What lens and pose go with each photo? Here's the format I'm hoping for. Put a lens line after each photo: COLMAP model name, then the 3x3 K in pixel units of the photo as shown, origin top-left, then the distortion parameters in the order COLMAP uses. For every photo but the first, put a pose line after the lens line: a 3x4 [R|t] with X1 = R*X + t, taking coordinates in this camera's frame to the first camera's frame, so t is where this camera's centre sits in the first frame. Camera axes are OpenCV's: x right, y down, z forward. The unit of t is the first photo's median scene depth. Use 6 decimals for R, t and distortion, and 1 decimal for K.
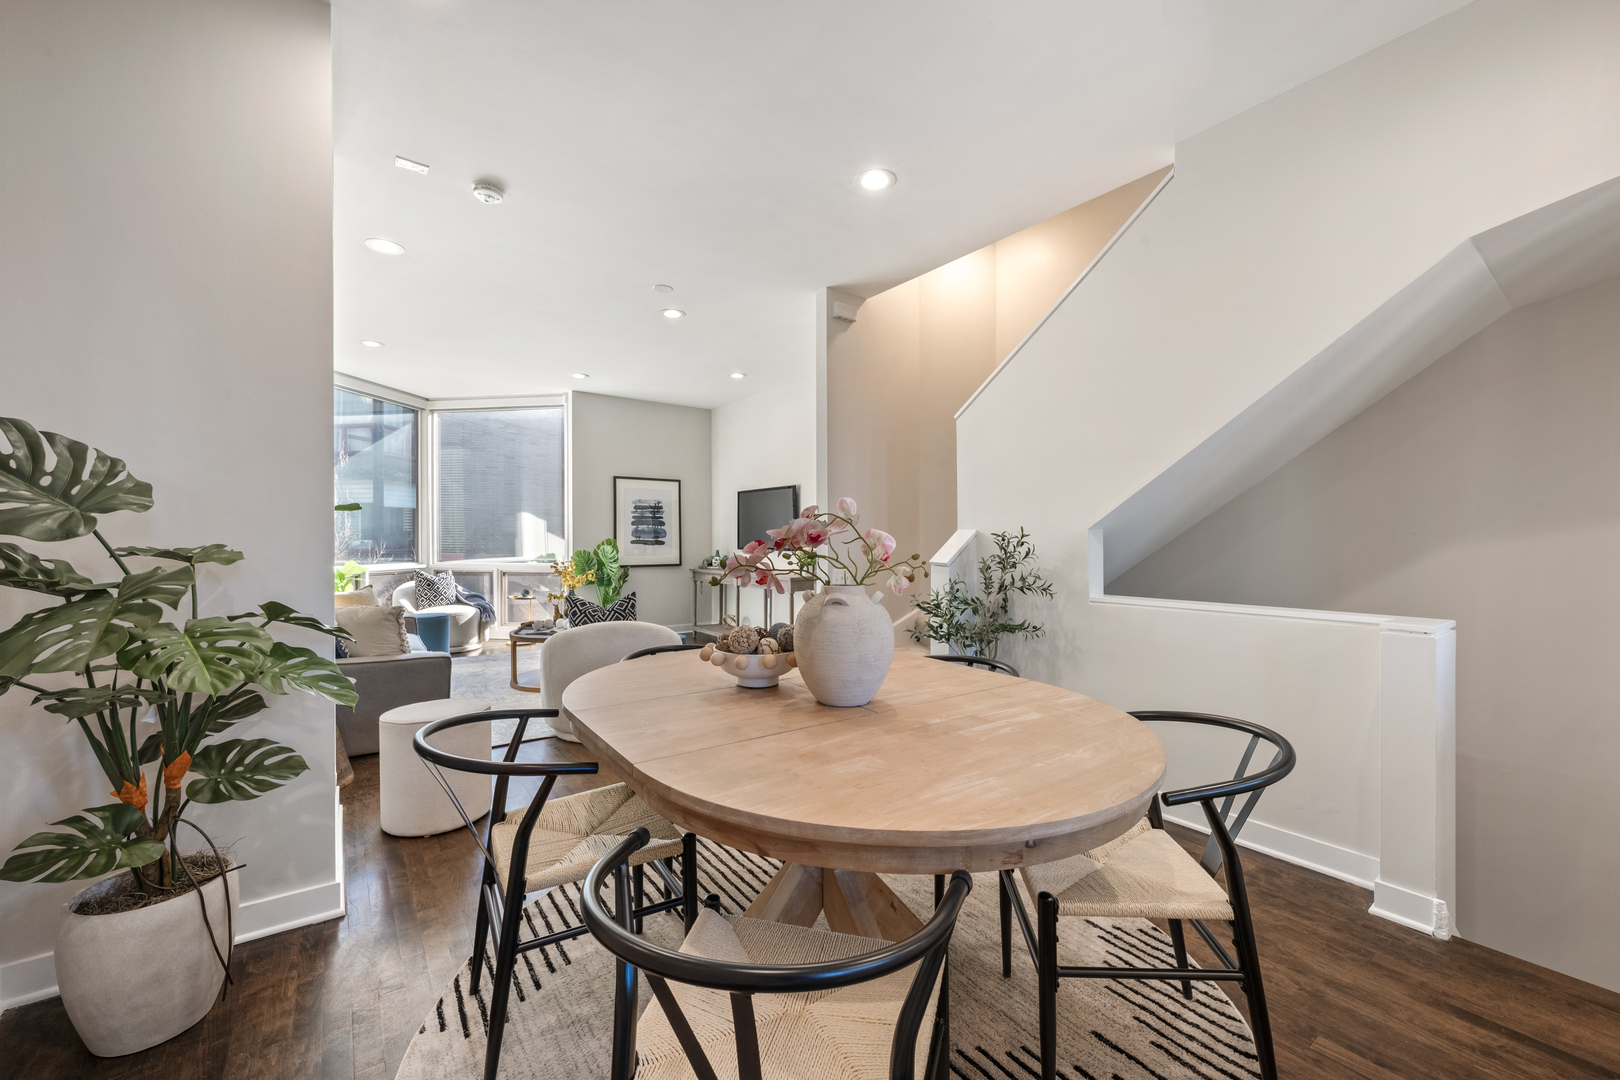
lens RADIAL K [[635.9, 0, 805.0], [0, 635.9, 538.9], [0, 0, 1]] dist [-0.000669, -0.000563]
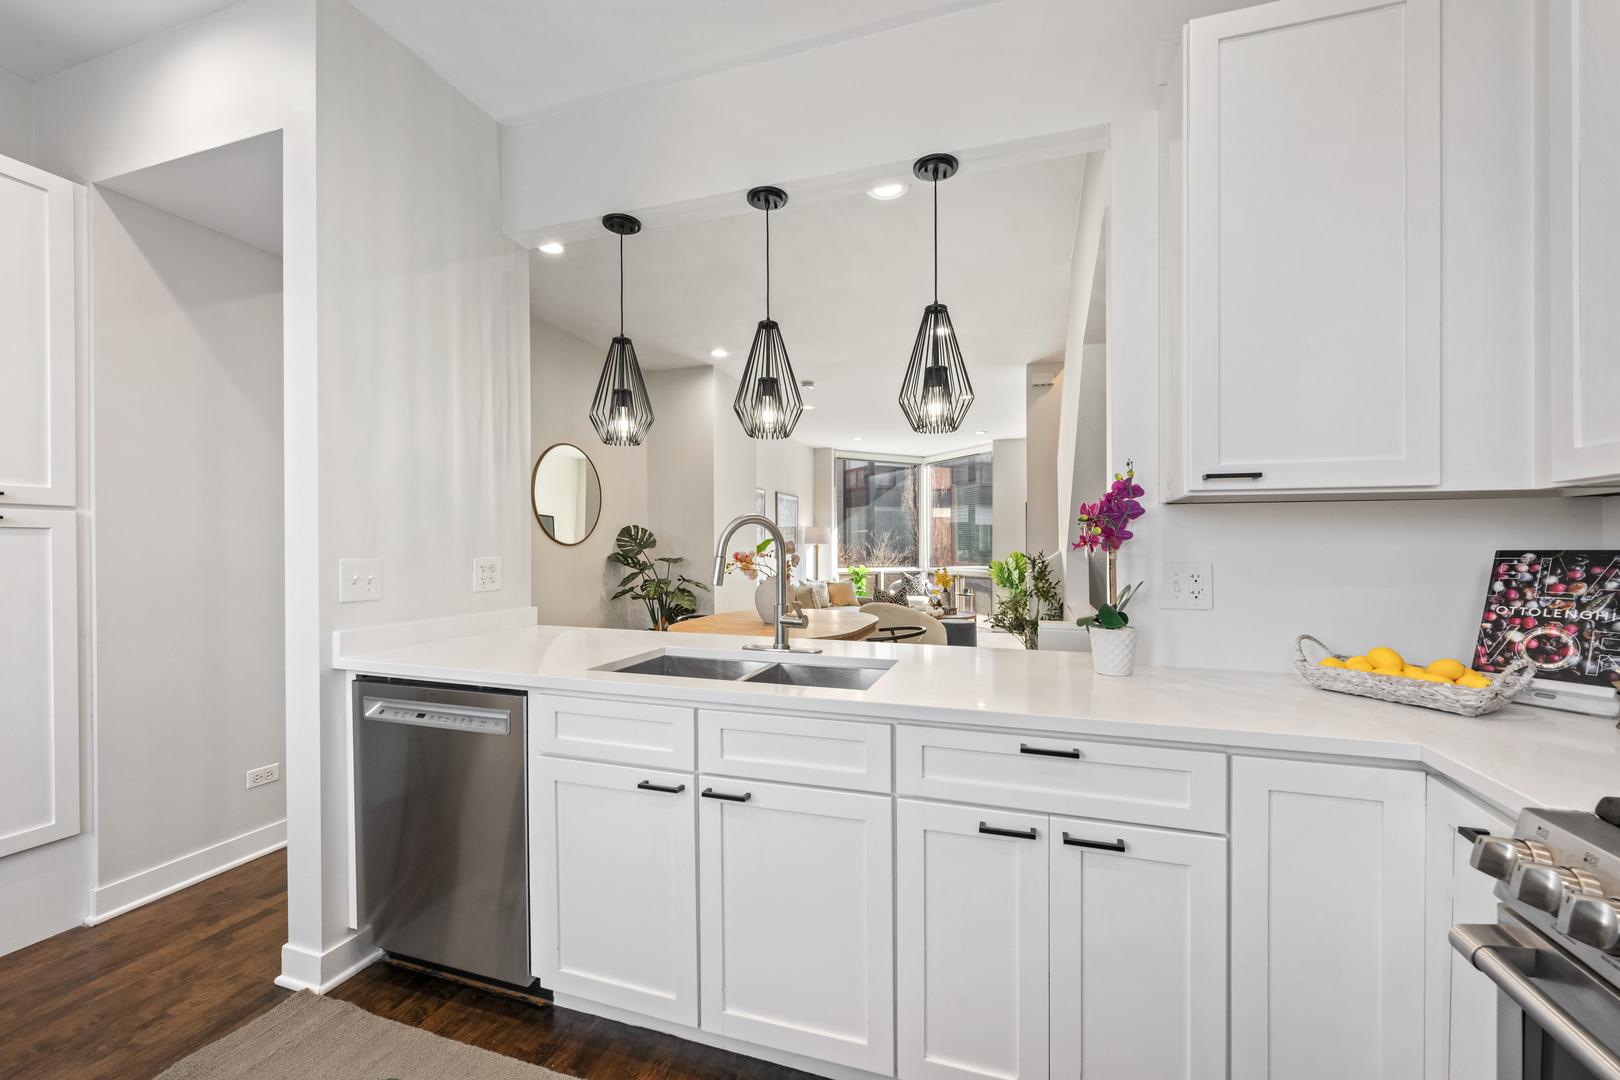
lens RADIAL K [[635.9, 0, 796.3], [0, 635.9, 502.7], [0, 0, 1]] dist [-0.000669, -0.000563]
pose [[0.558297, -0.056486, -0.827716, 1.198063], [-0.001726, 0.997598, -0.069244, -0.024993], [0.829639, 0.040087, 0.556859, -0.178769]]
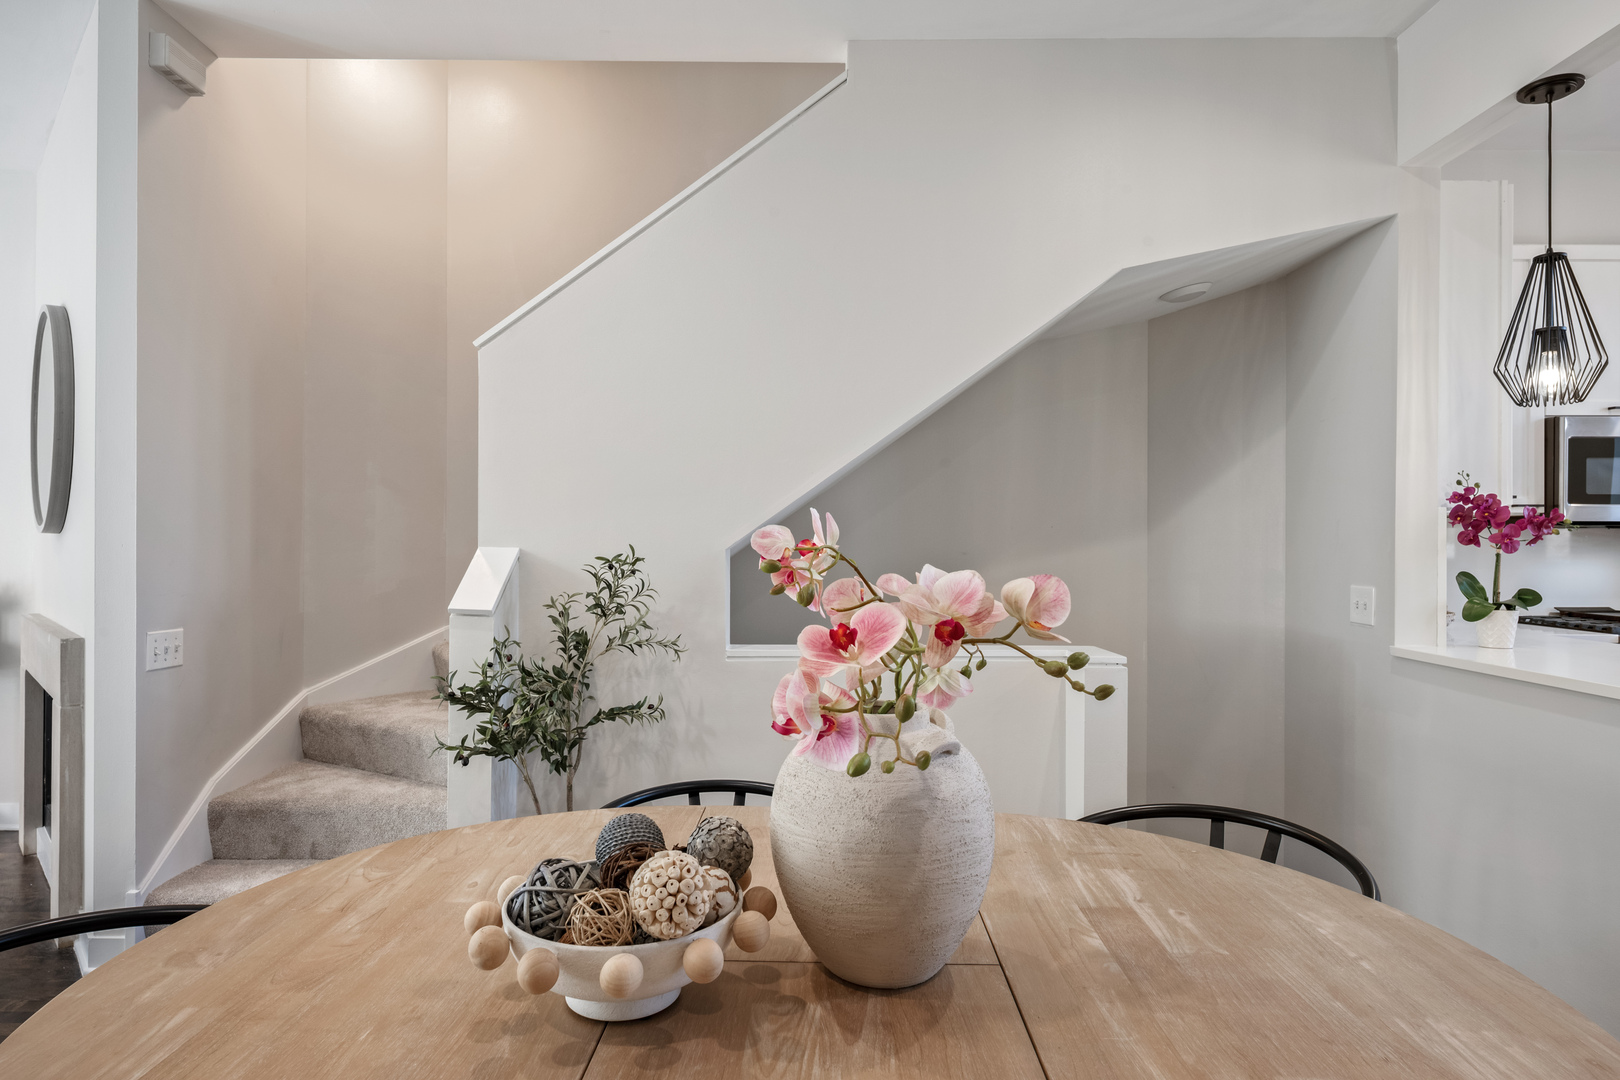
lens RADIAL K [[893.7, 0, 812.1], [0, 893.7, 545.4], [0, 0, 1]] dist [-0.002637, -0.001861]
pose [[0.592107, 0.001365, 0.805858, -0.261201], [-0.004718, 0.999987, 0.001773, -0.022424], [-0.805845, -0.004851, 0.592106, 0.364489]]
